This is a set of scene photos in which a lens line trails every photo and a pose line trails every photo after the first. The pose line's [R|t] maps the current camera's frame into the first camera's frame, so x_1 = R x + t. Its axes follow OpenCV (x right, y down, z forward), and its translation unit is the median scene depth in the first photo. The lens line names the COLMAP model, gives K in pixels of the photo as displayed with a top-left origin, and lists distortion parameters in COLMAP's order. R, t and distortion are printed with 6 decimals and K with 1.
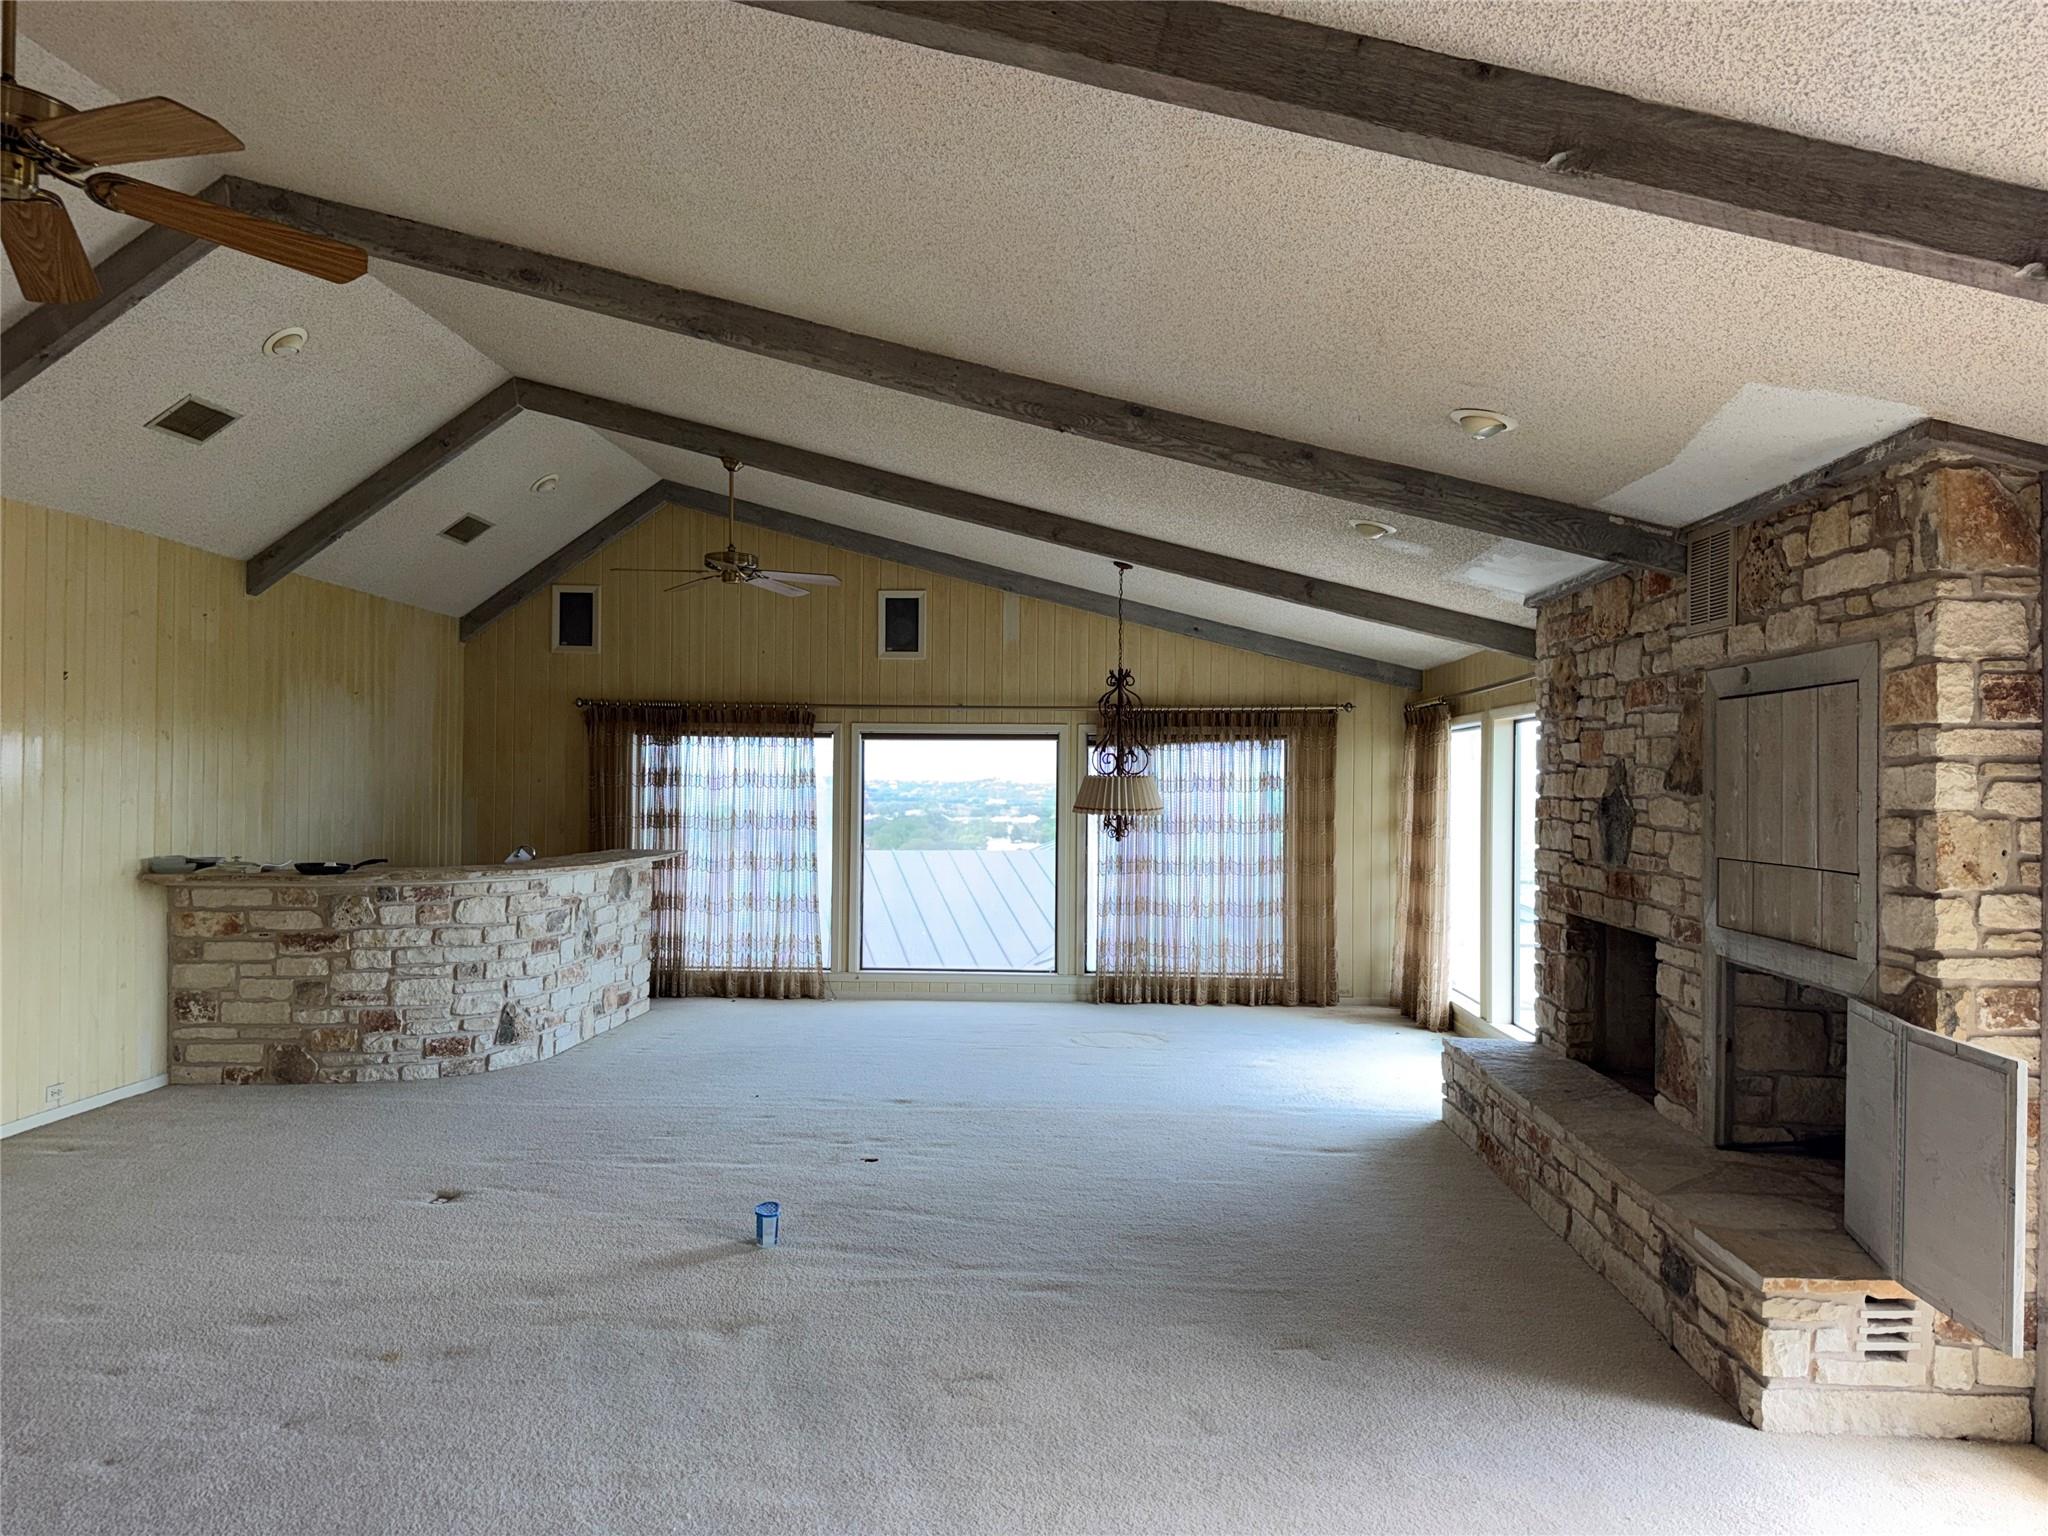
lens RADIAL K [[1440.8, 0, 1023.6], [0, 1440.8, 775.8], [0, 0, 1]] dist [0.045396, -0.048367]
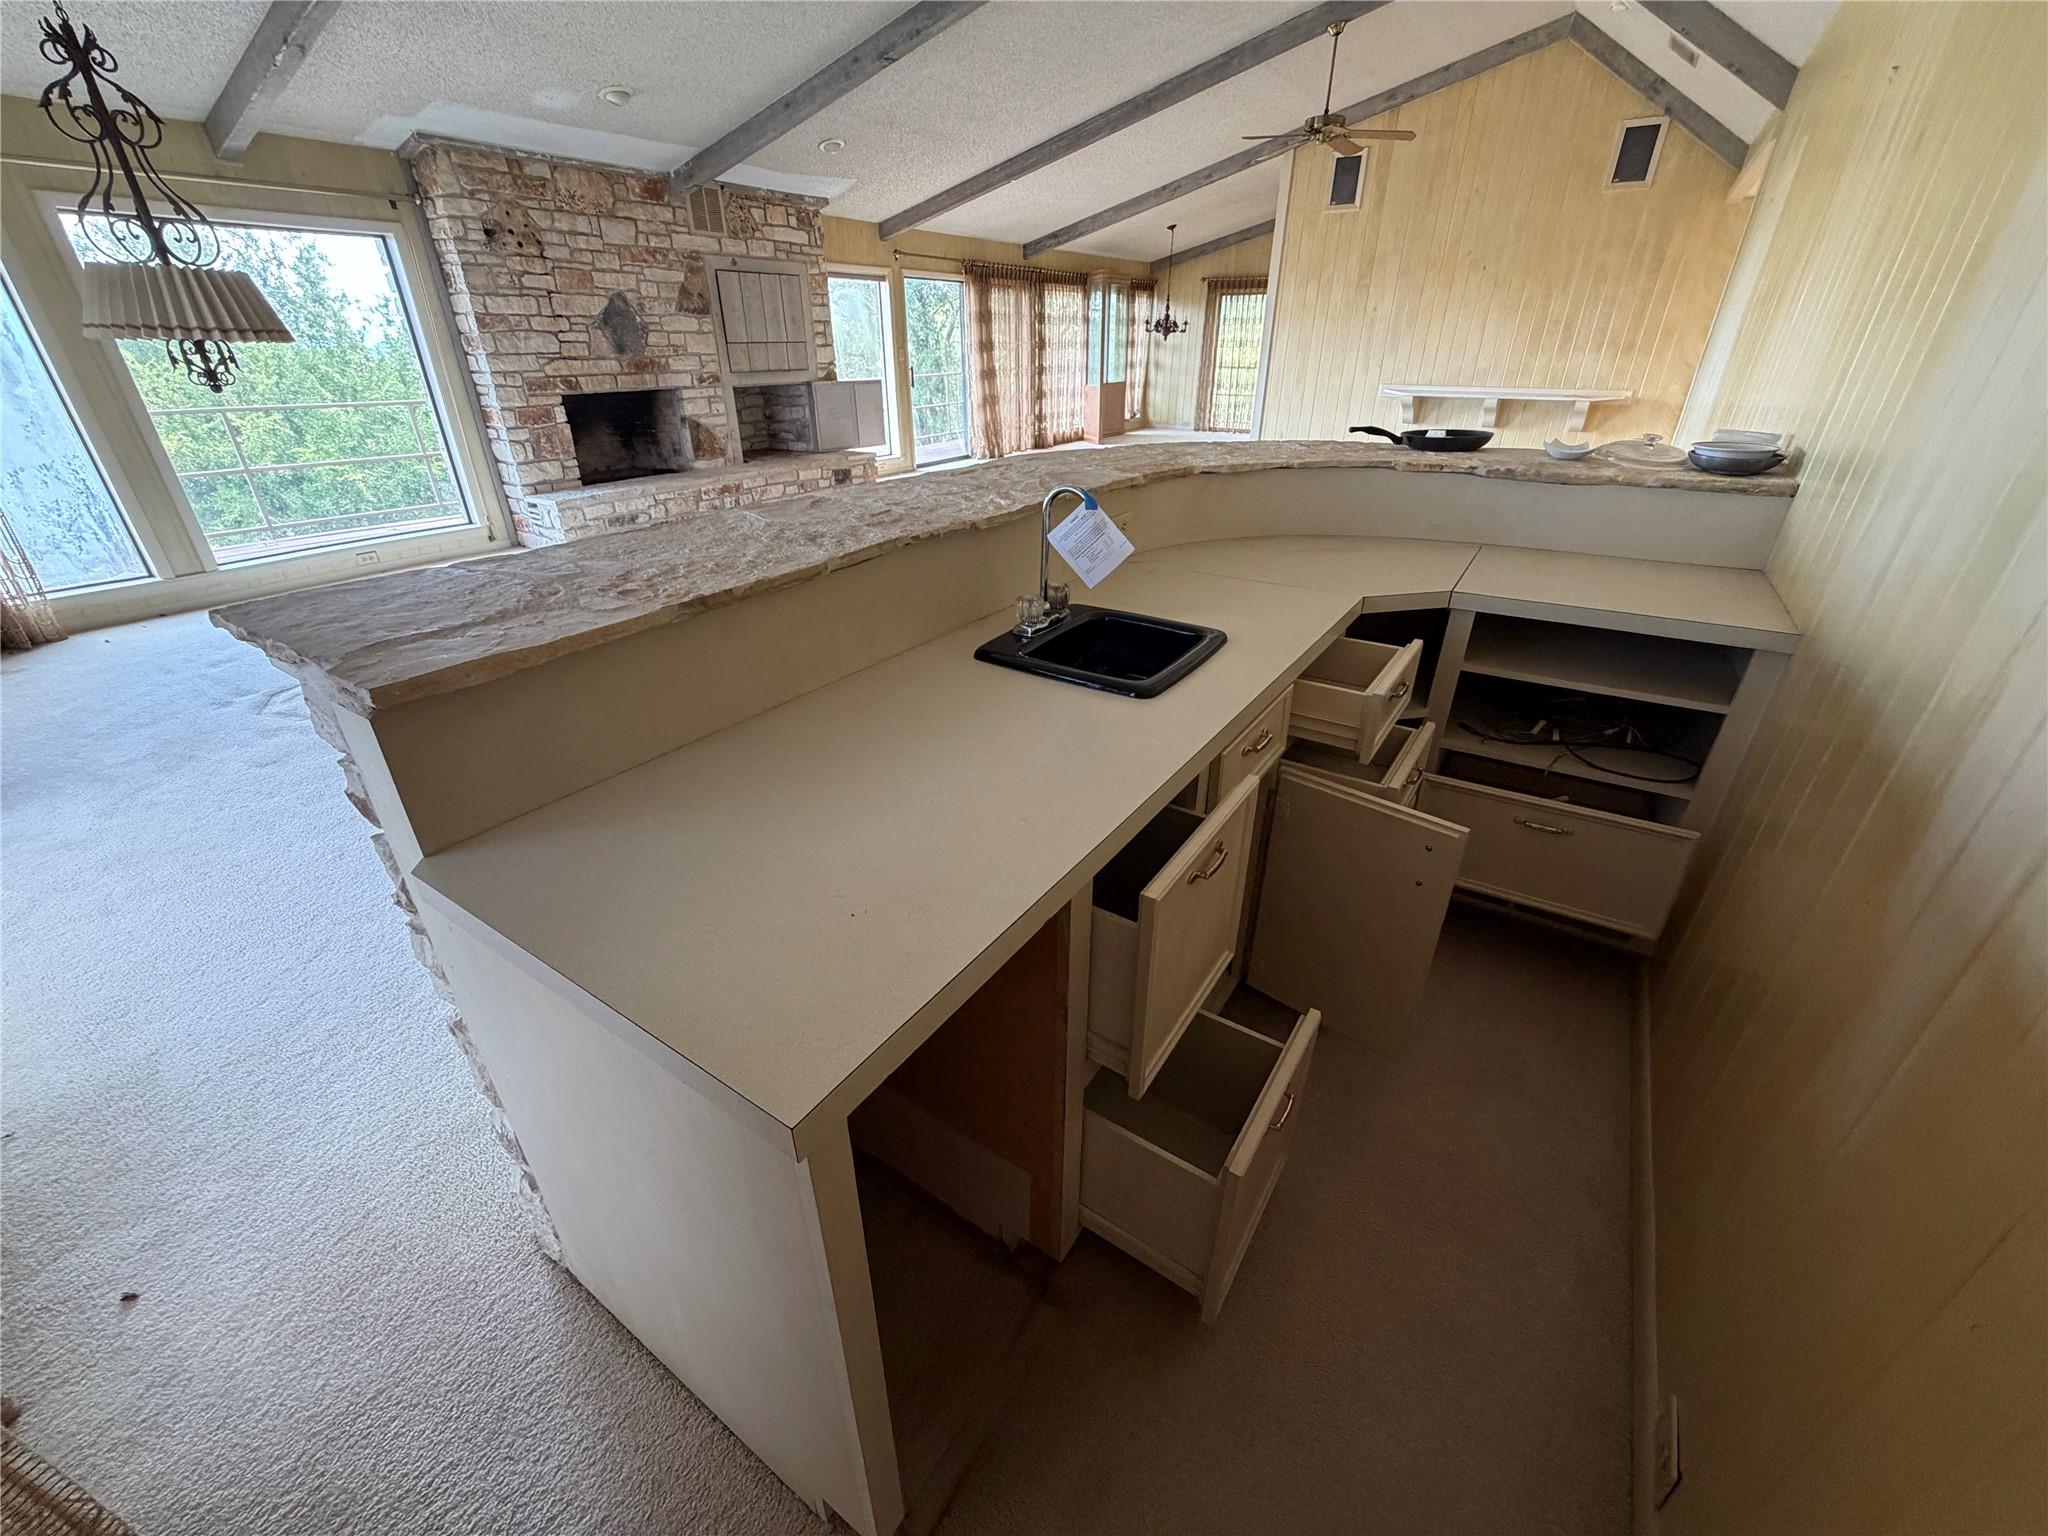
lens RADIAL K [[810.2, 0, 1013.5], [0, 810.2, 780.4], [0, 0, 1]] dist [-0.003424, -0.001499]
pose [[-0.855225, -0.253469, 0.452044, -0.868001], [-0.005351, 0.876511, 0.481353, 0.047549], [-0.518229, 0.409246, -0.750970, 2.337792]]
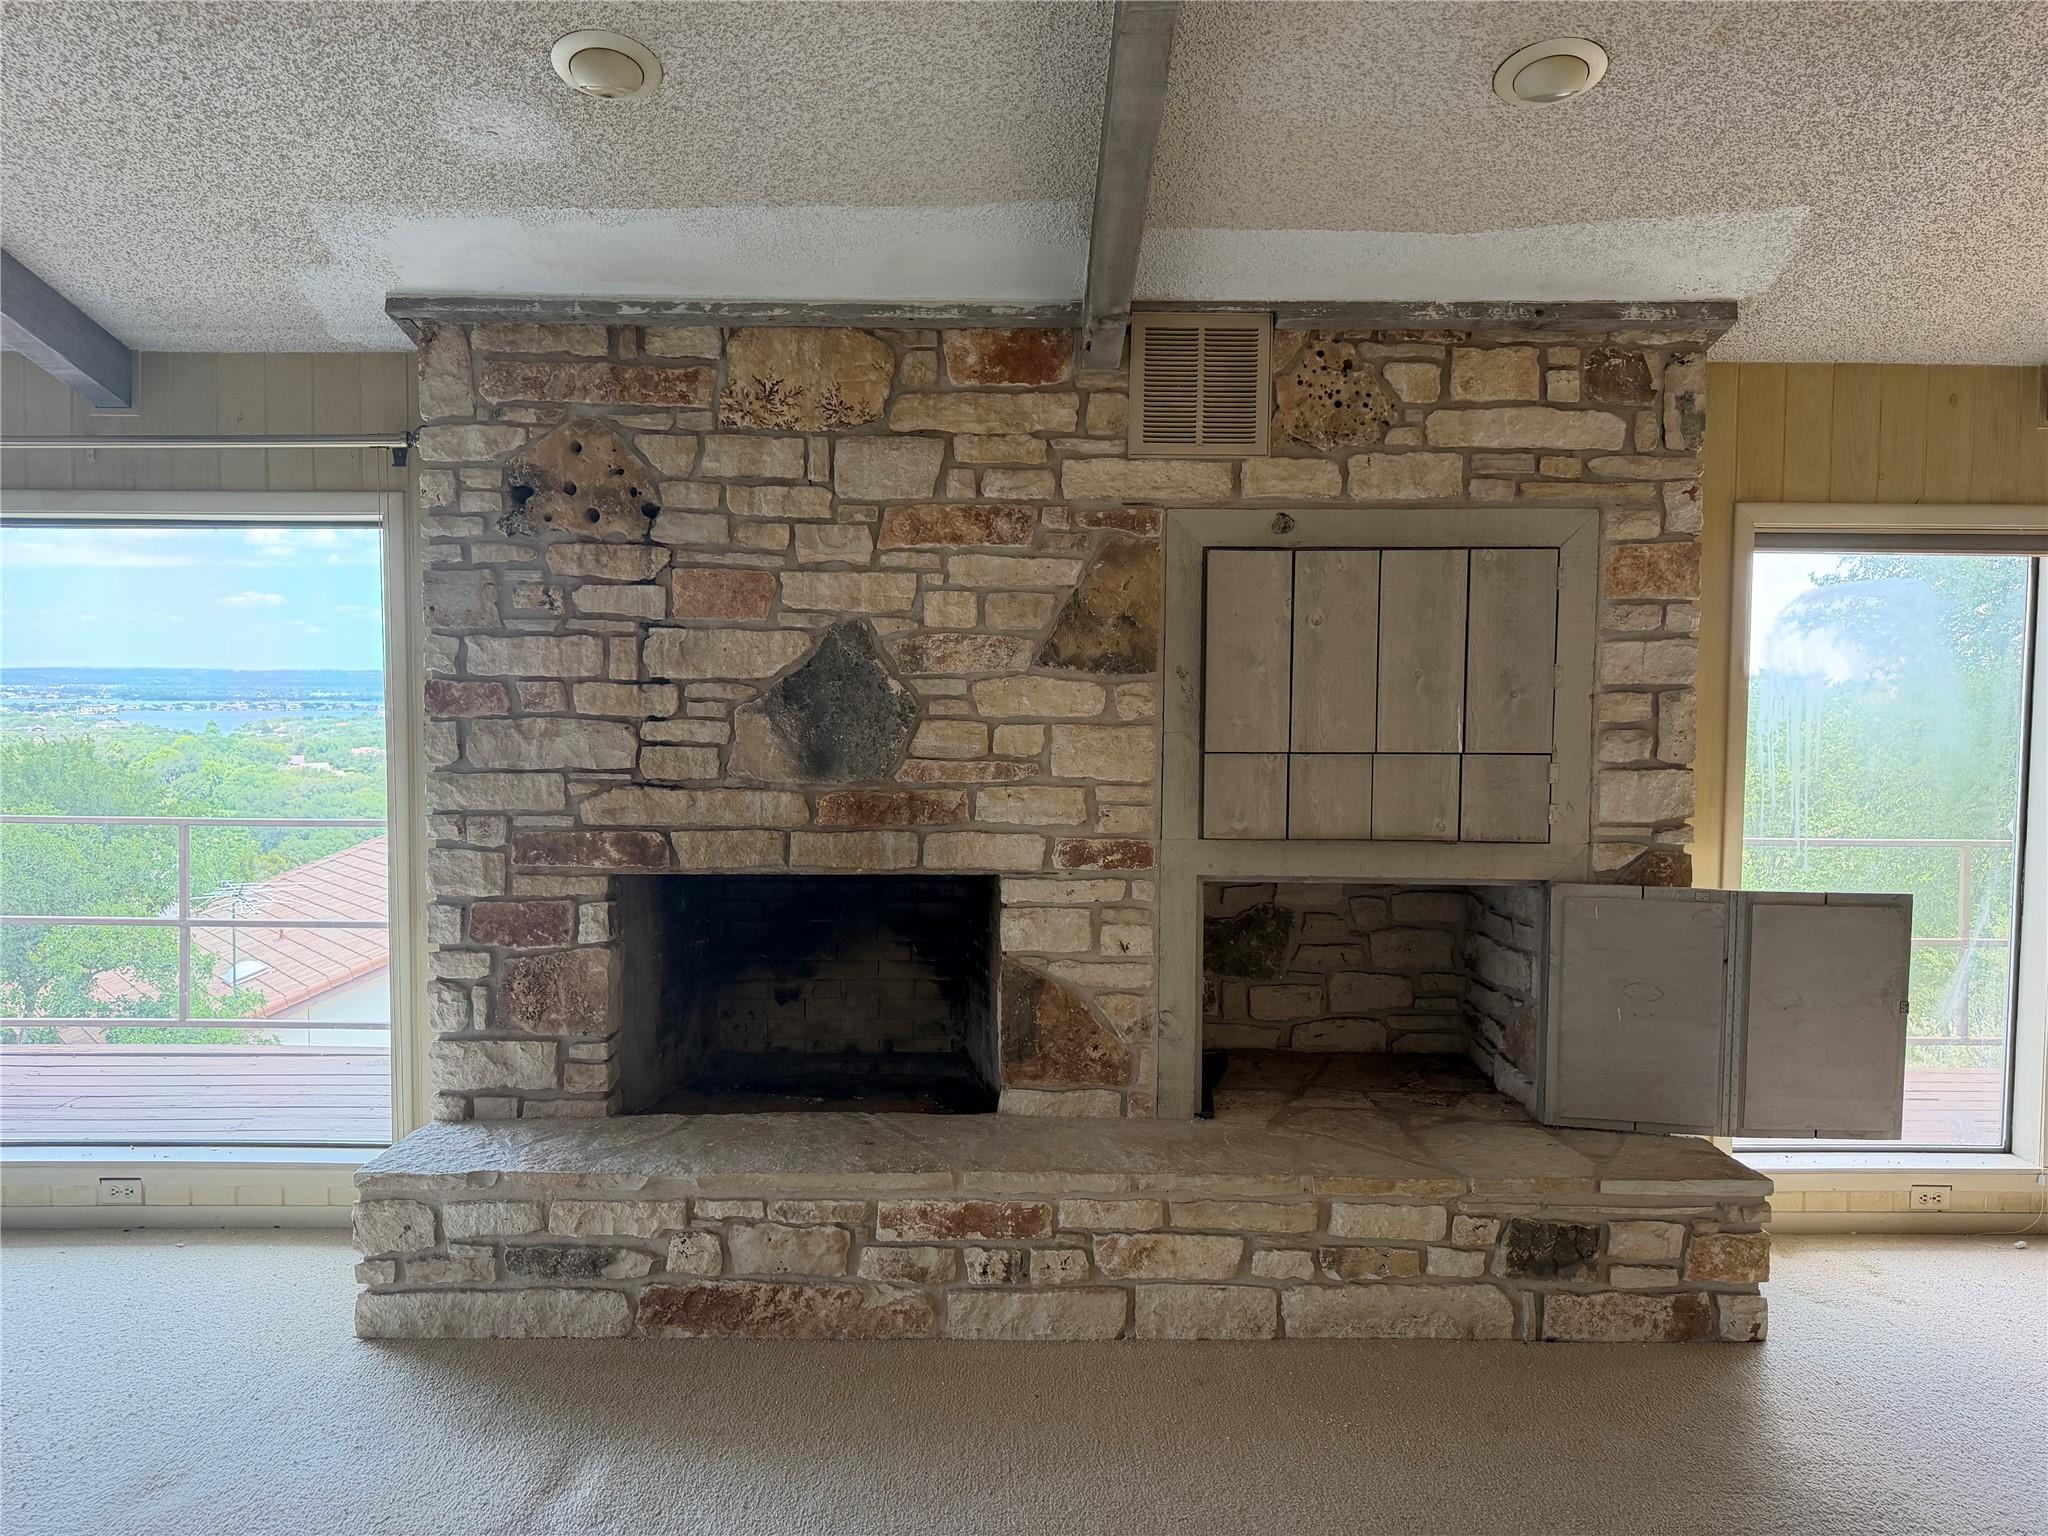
lens RADIAL K [[1440.8, 0, 1010.9], [0, 1440.8, 770.3], [0, 0, 1]] dist [0.045396, -0.048367]
pose [[-0.056090, -0.064526, 0.996338, -0.315446], [-0.008144, 0.997906, 0.064169, 0.018455], [-0.998392, -0.004515, -0.056498, 1.266331]]
